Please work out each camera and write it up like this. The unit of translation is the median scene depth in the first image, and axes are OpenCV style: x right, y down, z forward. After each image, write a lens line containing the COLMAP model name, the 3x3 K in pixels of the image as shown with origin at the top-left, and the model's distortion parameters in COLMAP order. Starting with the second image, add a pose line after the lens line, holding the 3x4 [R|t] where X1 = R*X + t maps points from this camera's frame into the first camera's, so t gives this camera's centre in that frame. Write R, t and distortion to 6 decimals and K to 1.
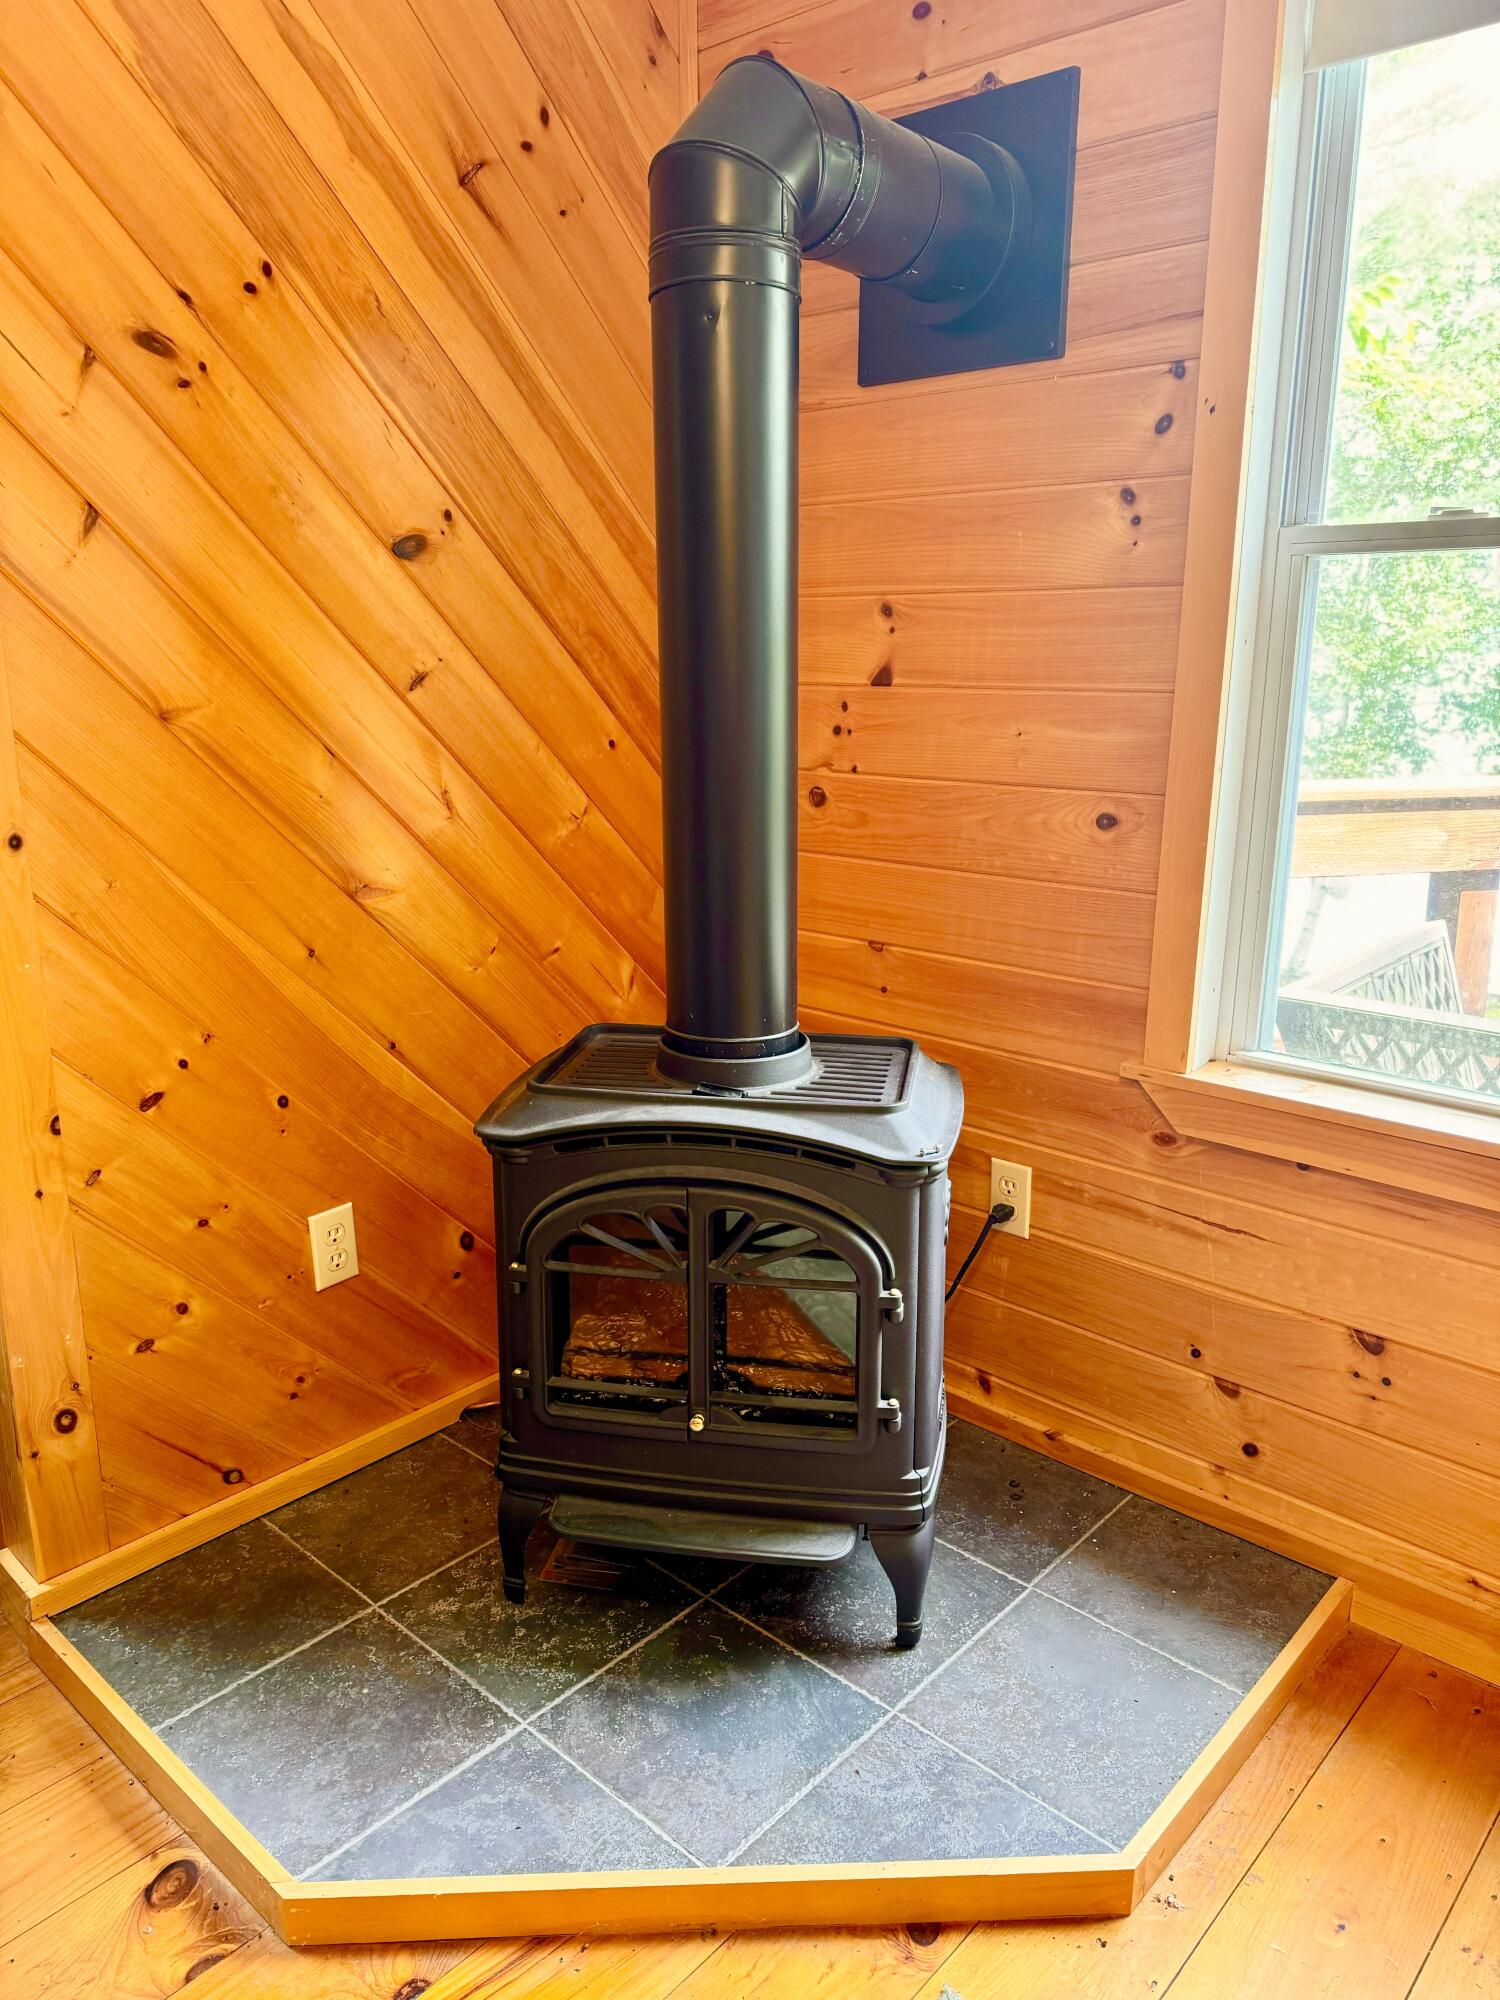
lens RADIAL K [[1407.0, 0, 756.2], [0, 1407.0, 995.7], [0, 0, 1]] dist [0.010349, -0.000414]
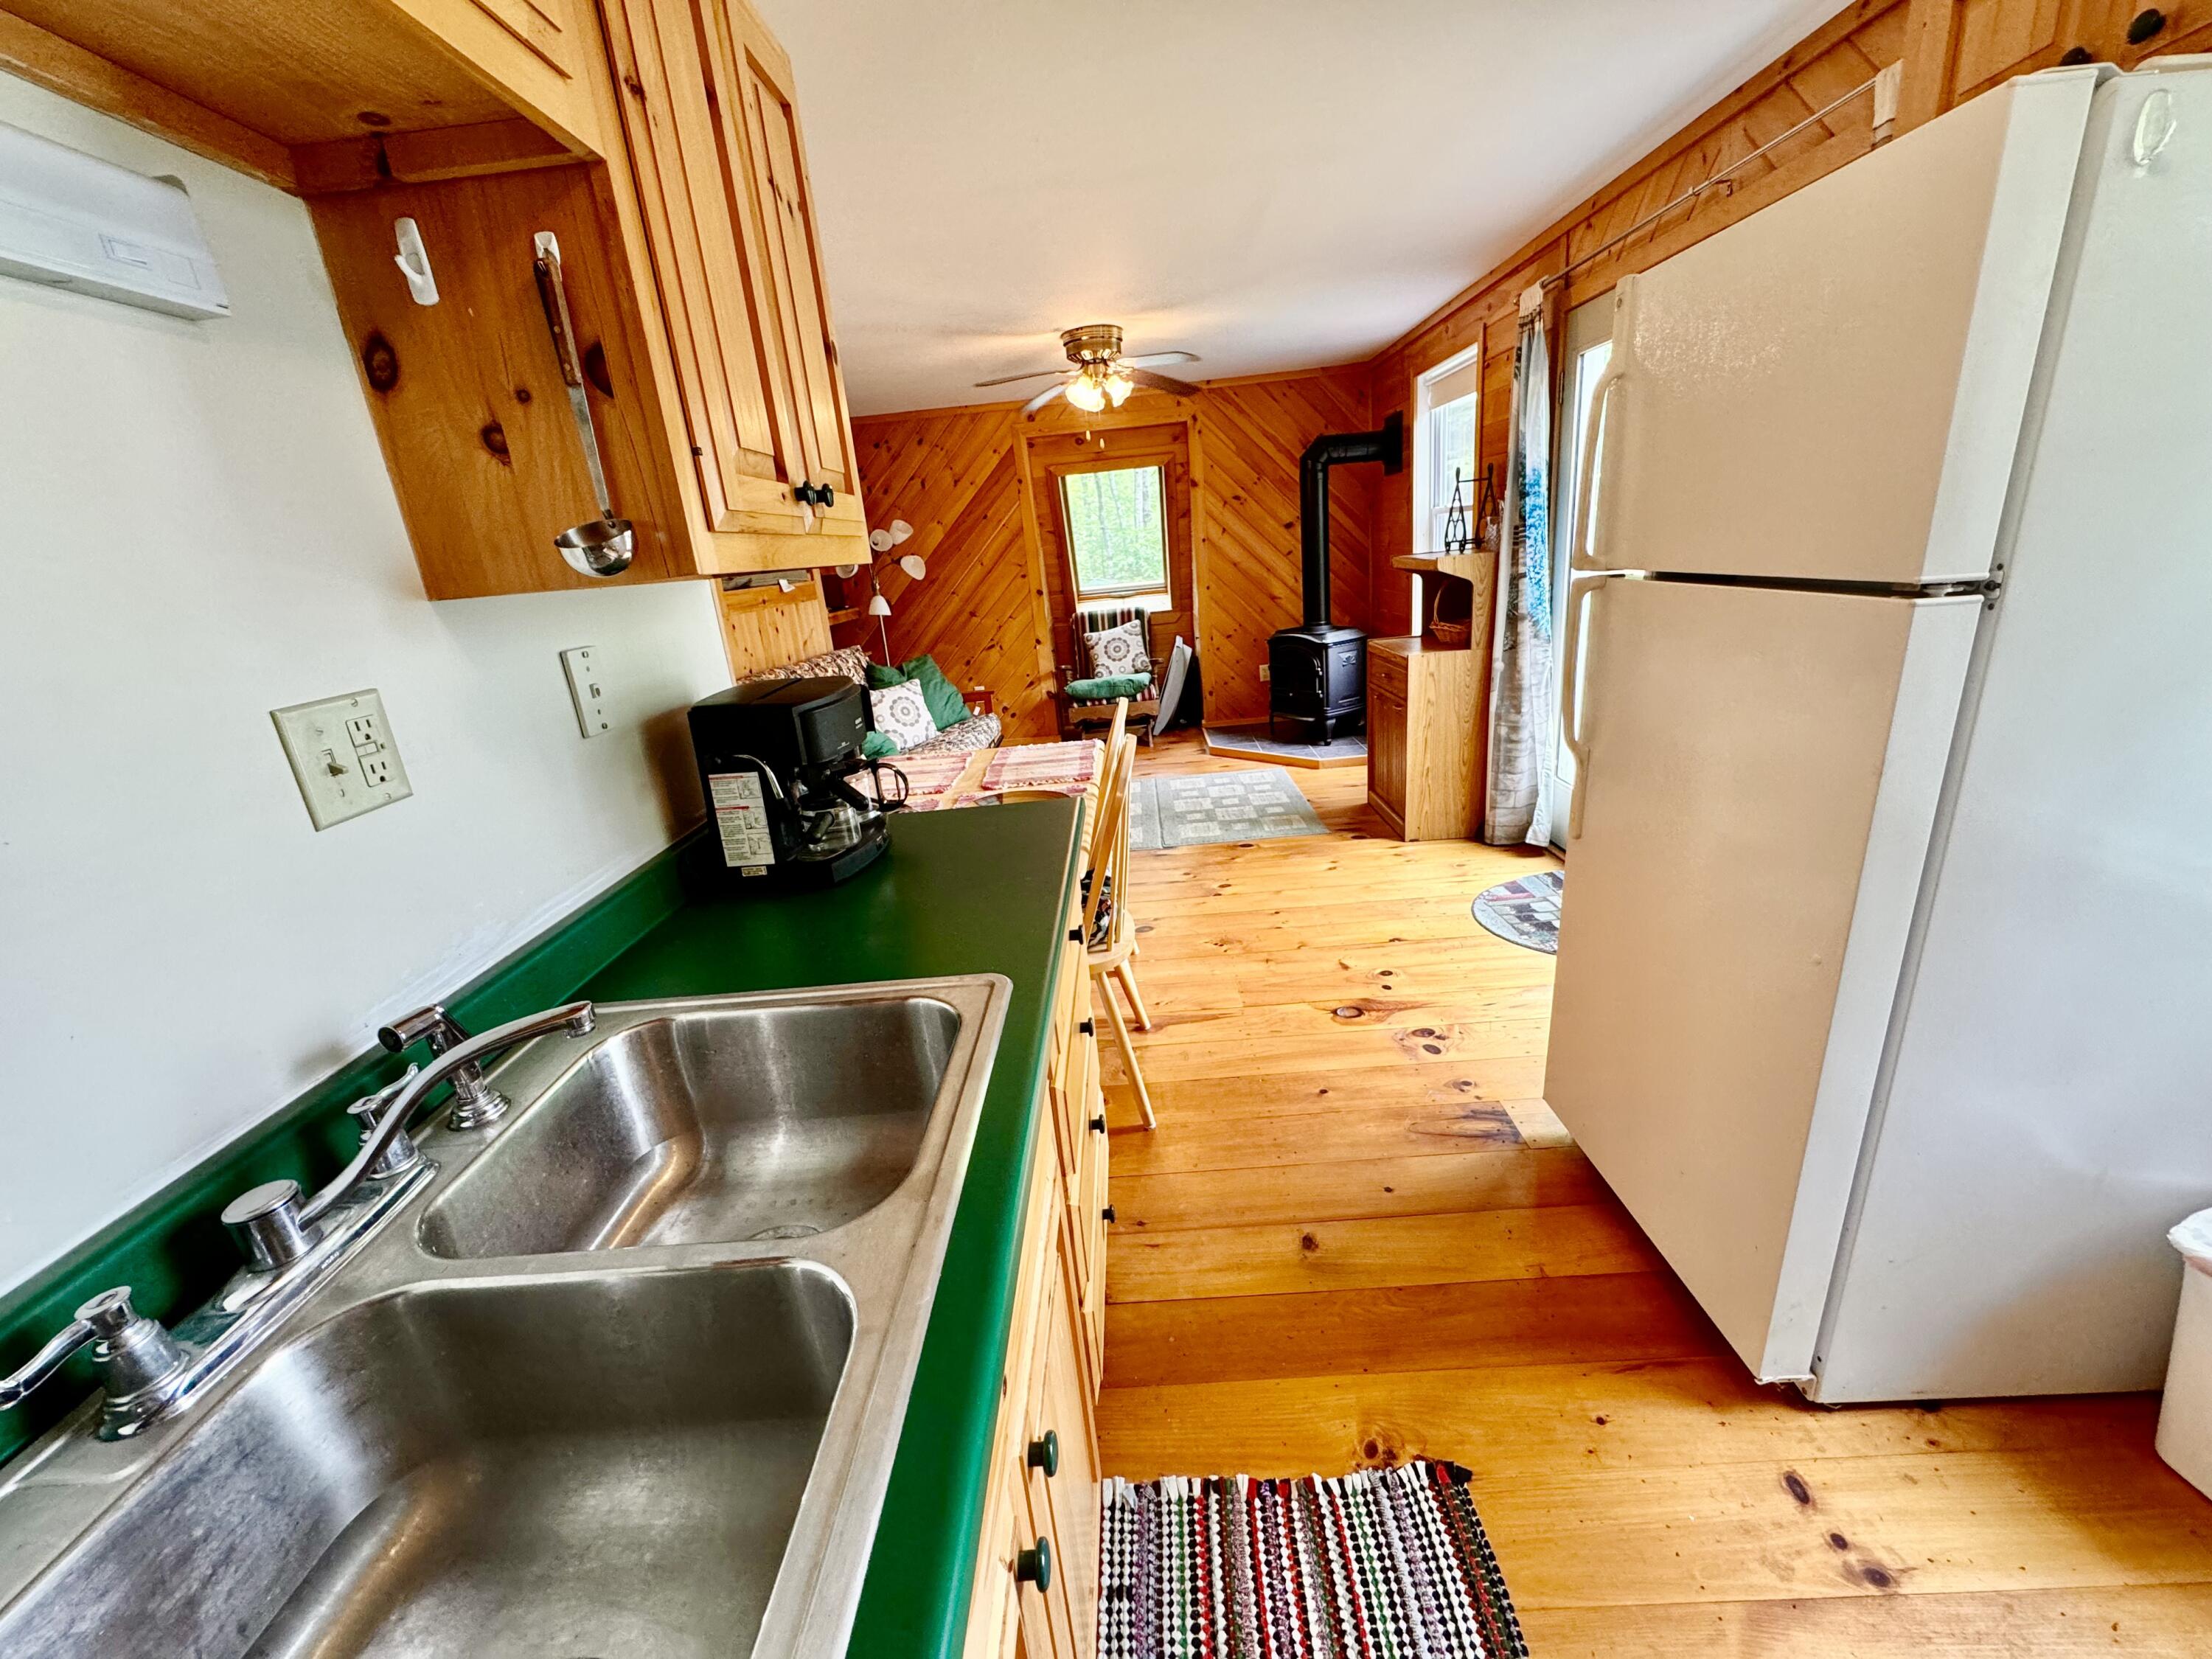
lens RADIAL K [[880.0, 0, 1106.1], [0, 880.0, 823.7], [0, 0, 1]] dist [-0.002700, -0.000040]
pose [[0.649956, 0.168017, -0.741167, 2.010446], [-0.088507, 0.985353, 0.145757, 0.351445], [0.754801, -0.029137, 0.655307, -1.701453]]
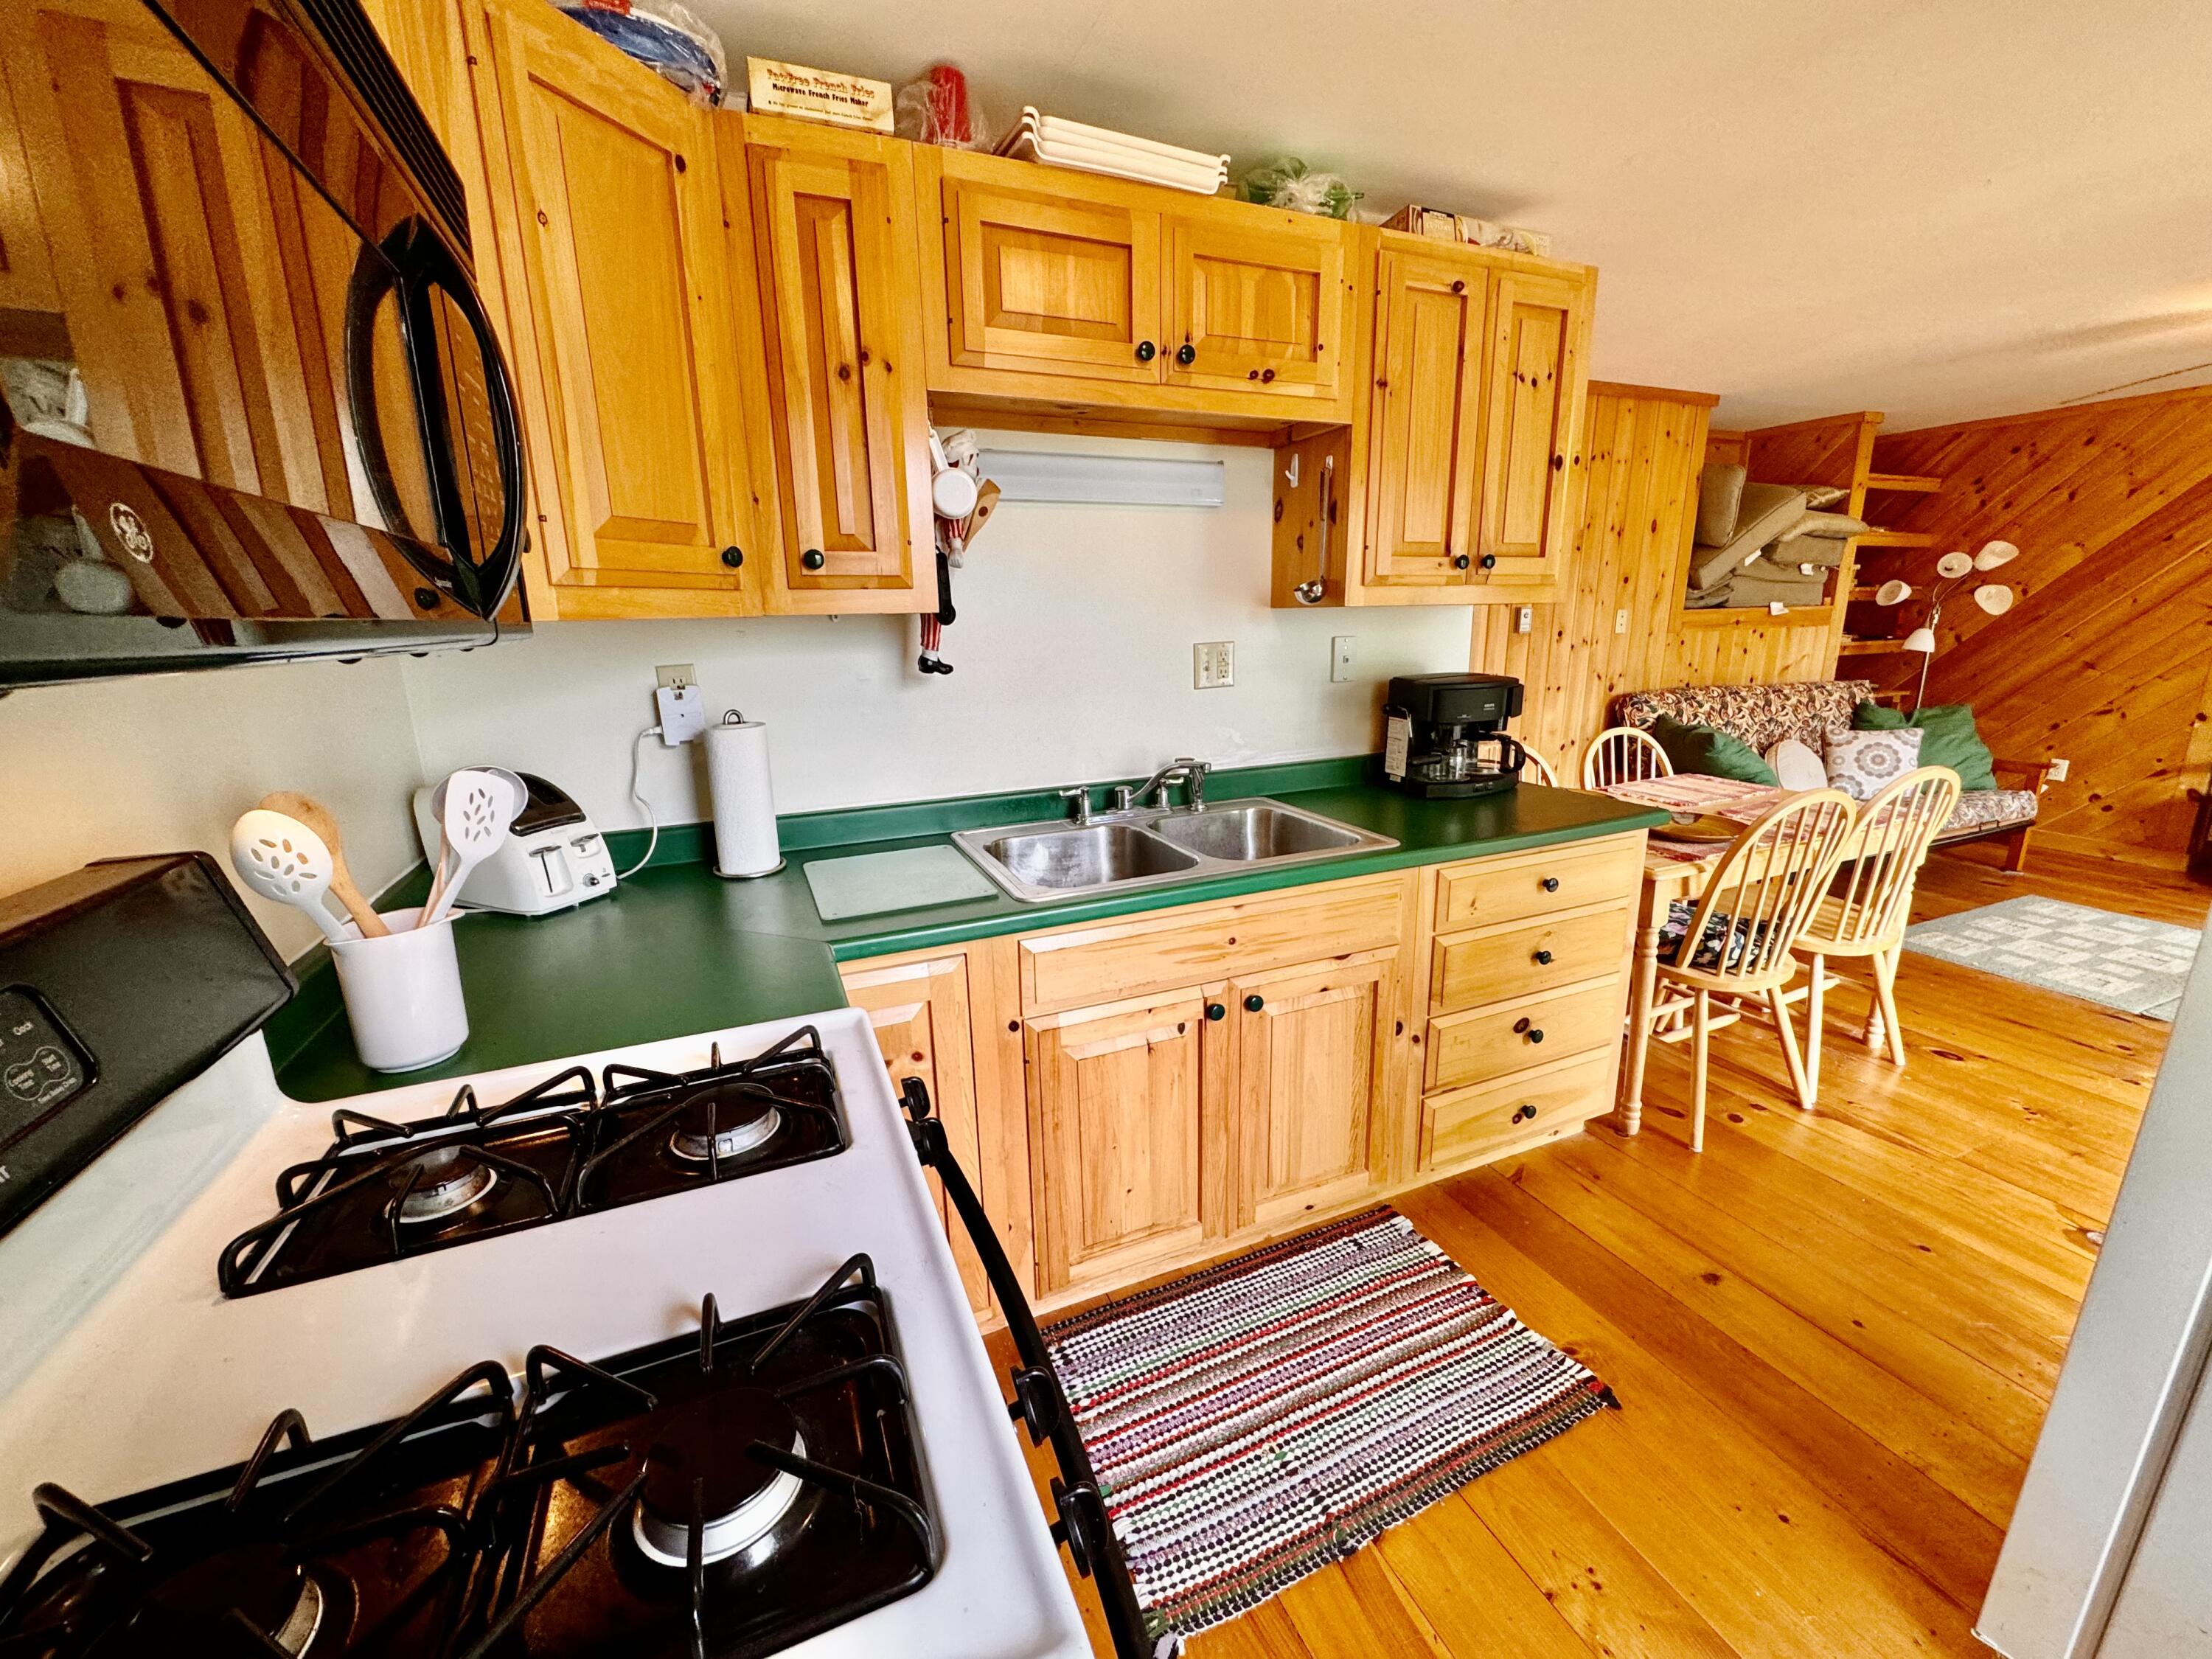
lens RADIAL K [[880.0, 0, 1103.1], [0, 880.0, 824.4], [0, 0, 1]] dist [-0.002700, -0.000040]
pose [[-0.428529, 0.217605, -0.876933, 2.624575], [-0.196364, 0.924937, 0.325474, 0.250357], [0.881932, 0.311673, -0.353632, -1.306051]]
